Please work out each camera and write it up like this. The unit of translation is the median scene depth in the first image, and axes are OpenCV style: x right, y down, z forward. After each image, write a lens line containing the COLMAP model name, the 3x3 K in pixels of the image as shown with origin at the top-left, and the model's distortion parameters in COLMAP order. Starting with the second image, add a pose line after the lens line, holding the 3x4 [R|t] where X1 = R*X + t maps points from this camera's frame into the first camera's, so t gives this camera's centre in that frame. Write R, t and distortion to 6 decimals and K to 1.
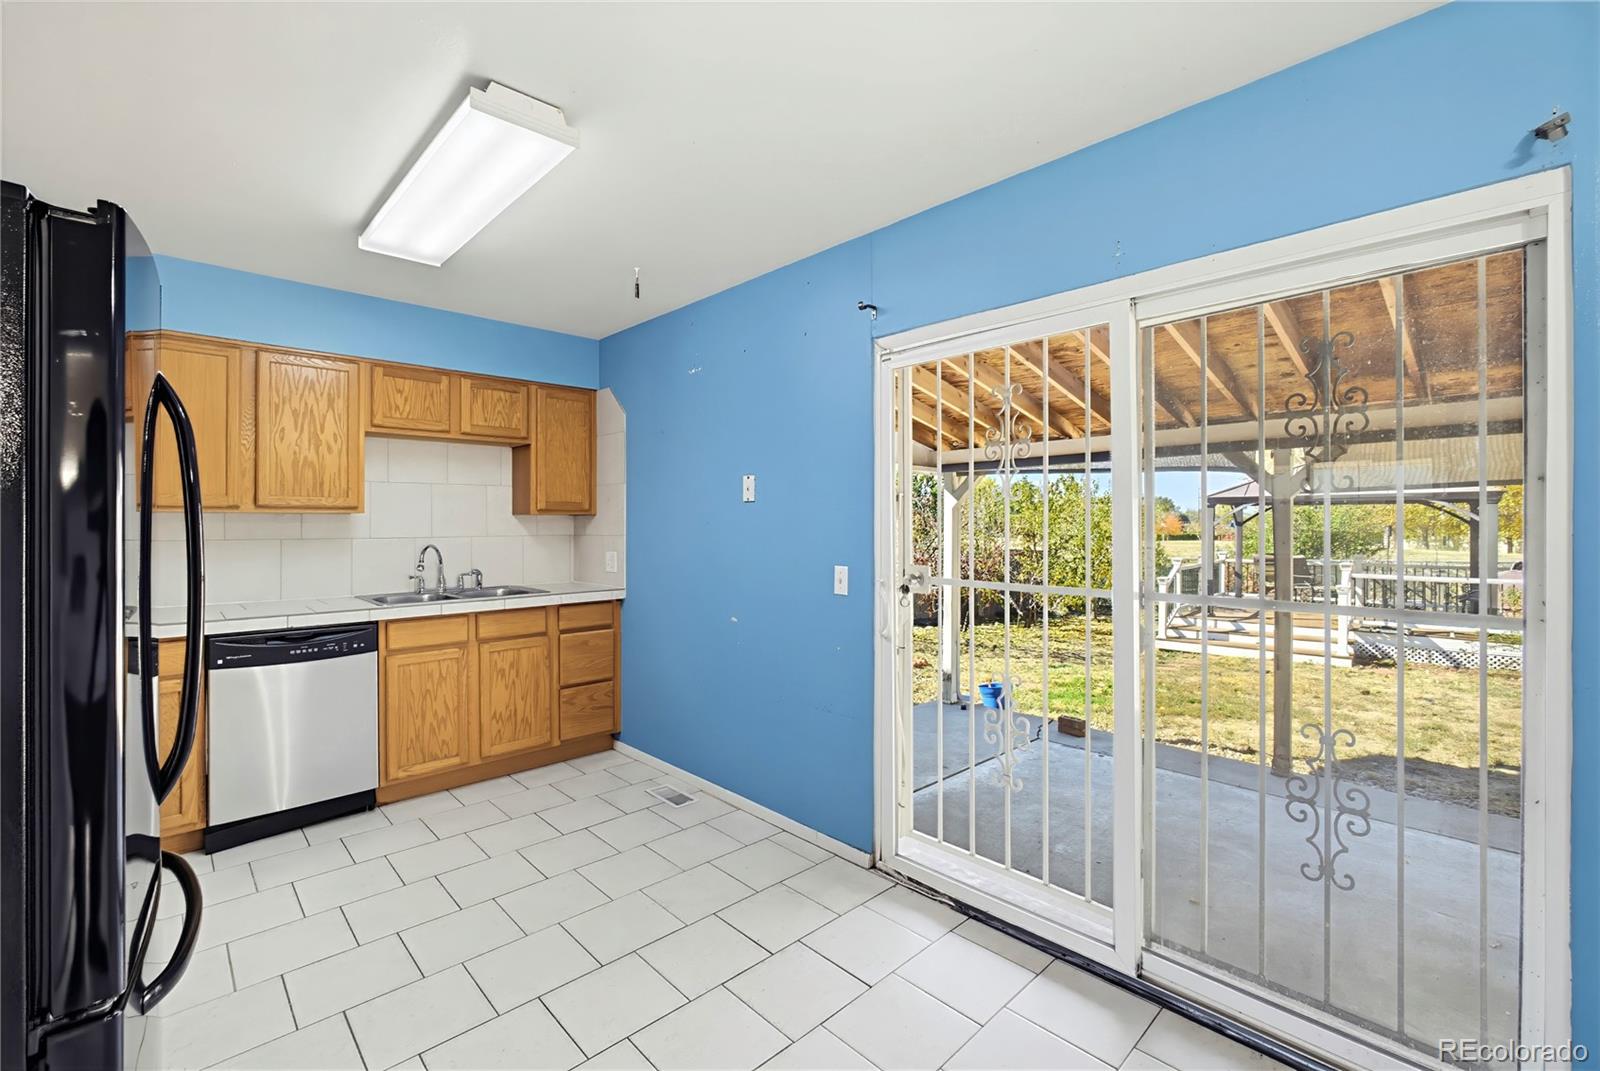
lens RADIAL K [[683.3, 0, 798.7], [0, 683.3, 527.8], [0, 0, 1]] dist [-0.016210, 0.001150]
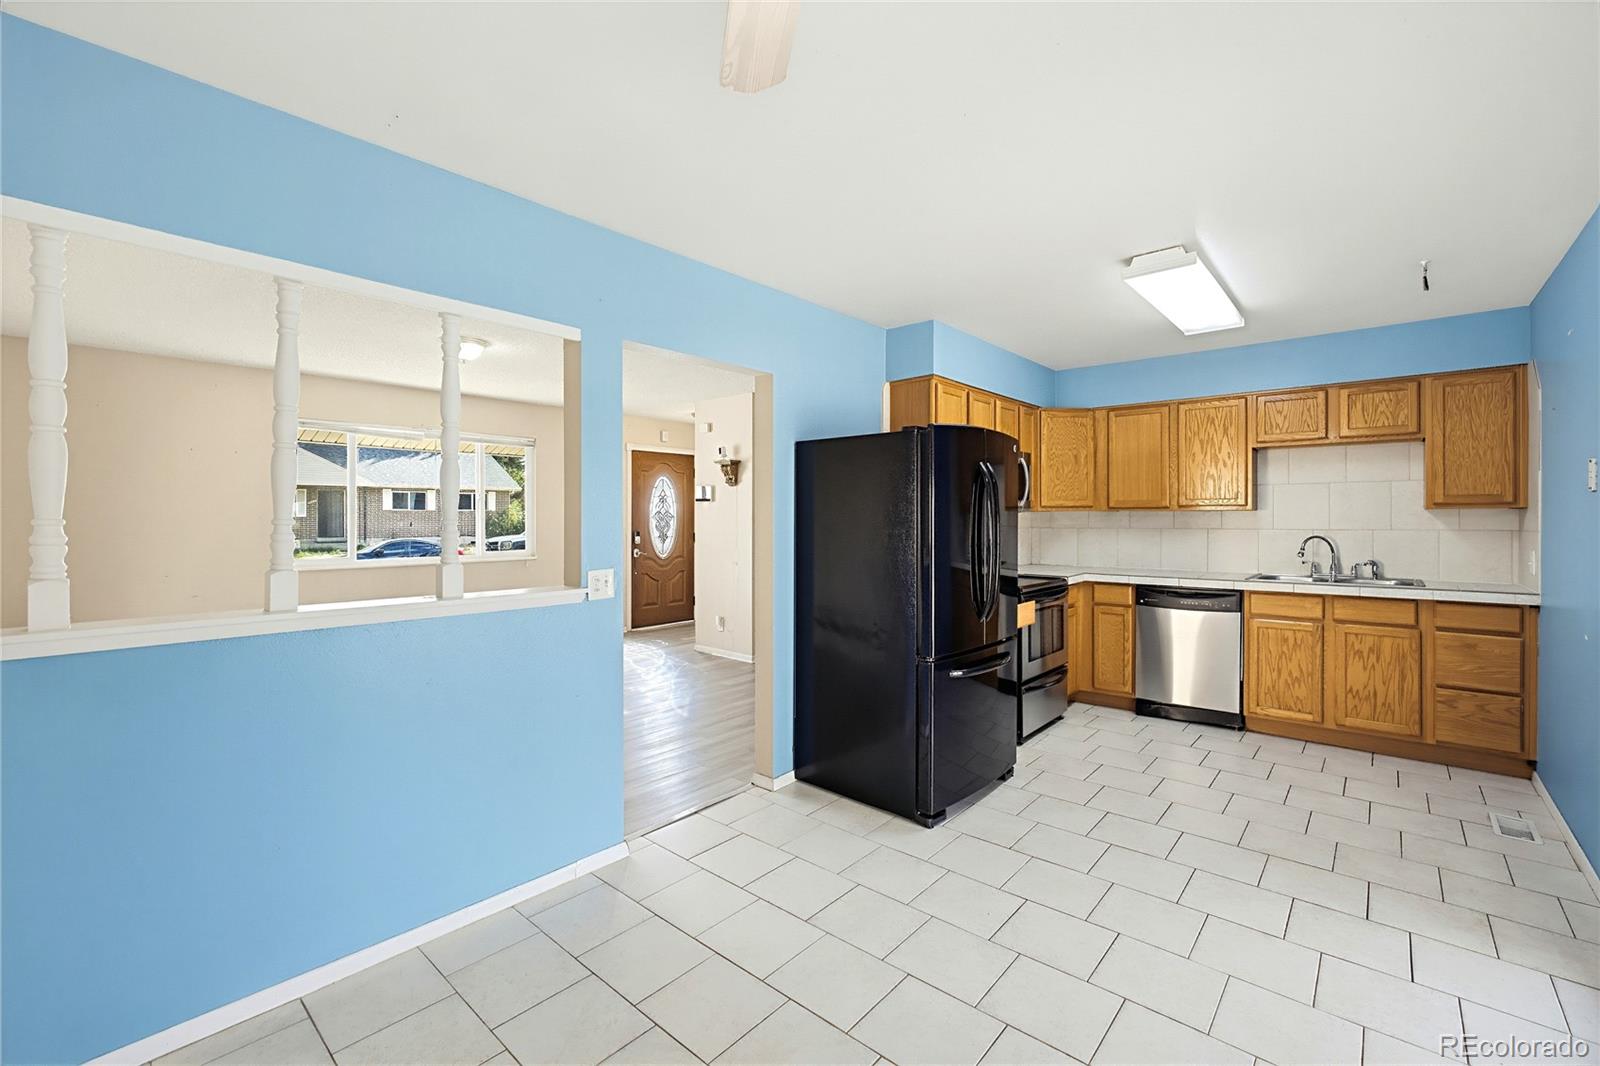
lens RADIAL K [[683.3, 0, 799.8], [0, 683.3, 524.0], [0, 0, 1]] dist [-0.016210, 0.001150]
pose [[0.095809, 0.009165, -0.995358, 0.581768], [-0.004063, 0.999953, 0.008816, -0.002165], [0.995391, 0.003199, 0.095841, -0.000204]]
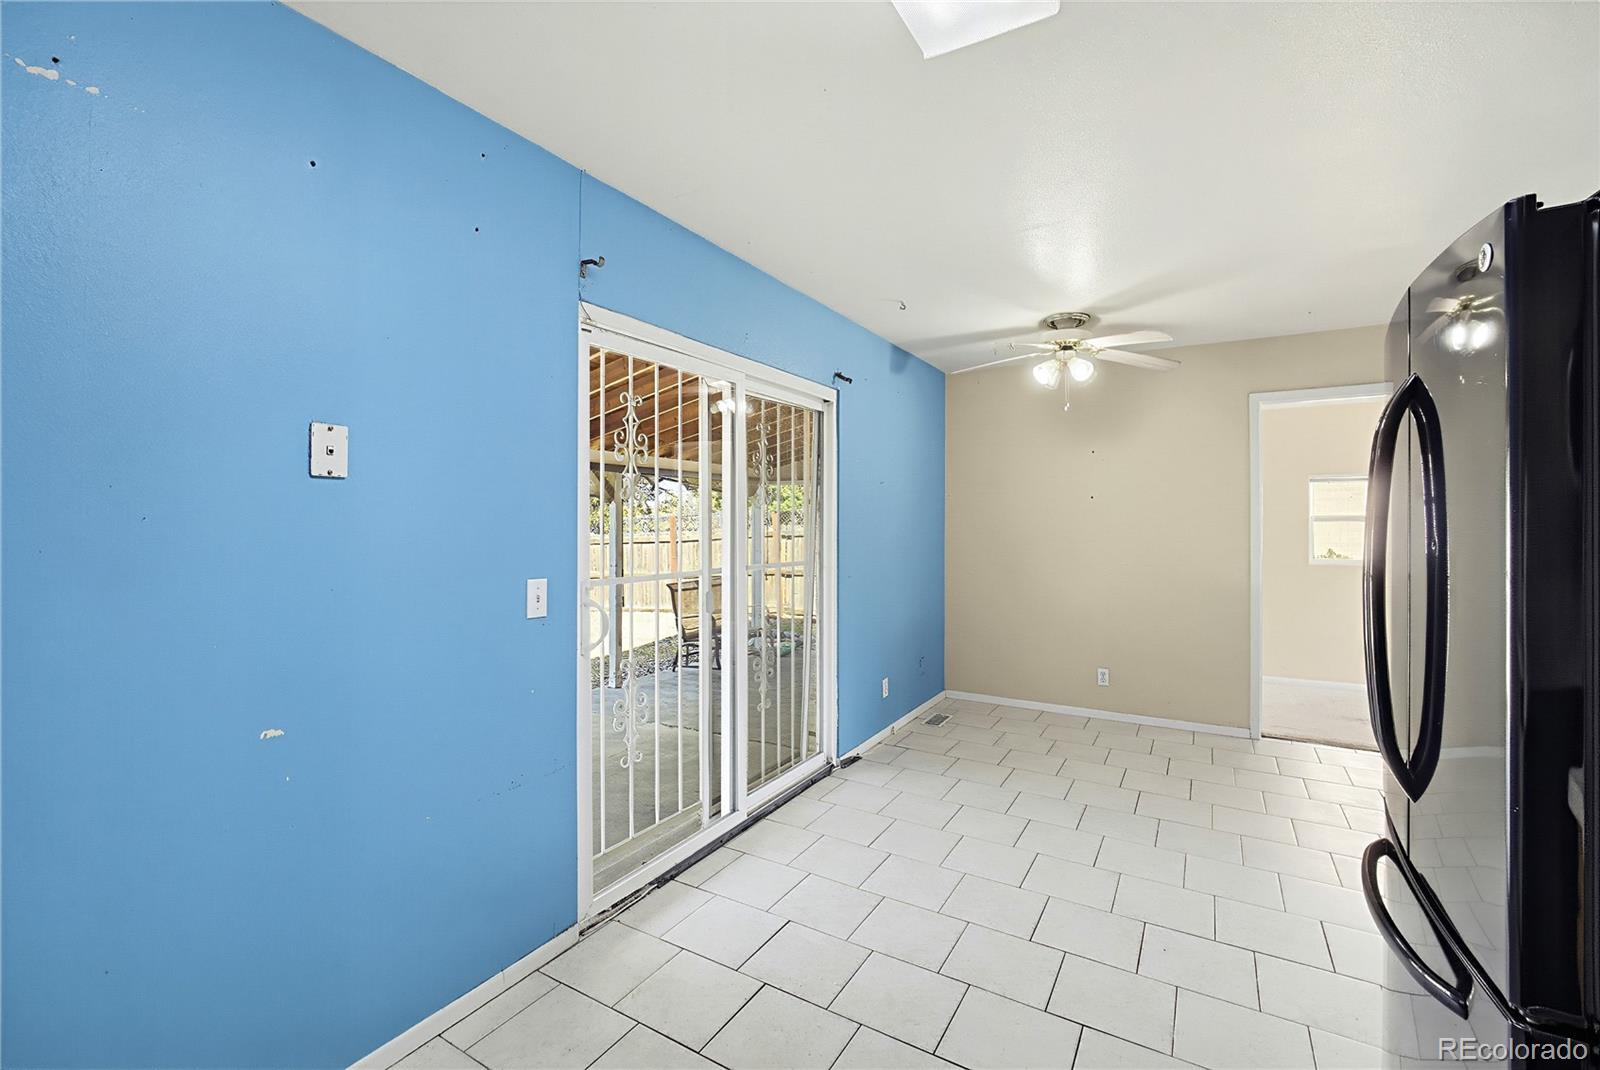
lens RADIAL K [[683.3, 0, 799.6], [0, 683.3, 521.6], [0, 0, 1]] dist [-0.016210, 0.001150]
pose [[-0.264192, -0.003346, 0.964464, -0.596065], [0.000167, 0.999994, 0.003515, -0.007375], [-0.964470, 0.001089, -0.264190, 0.752988]]
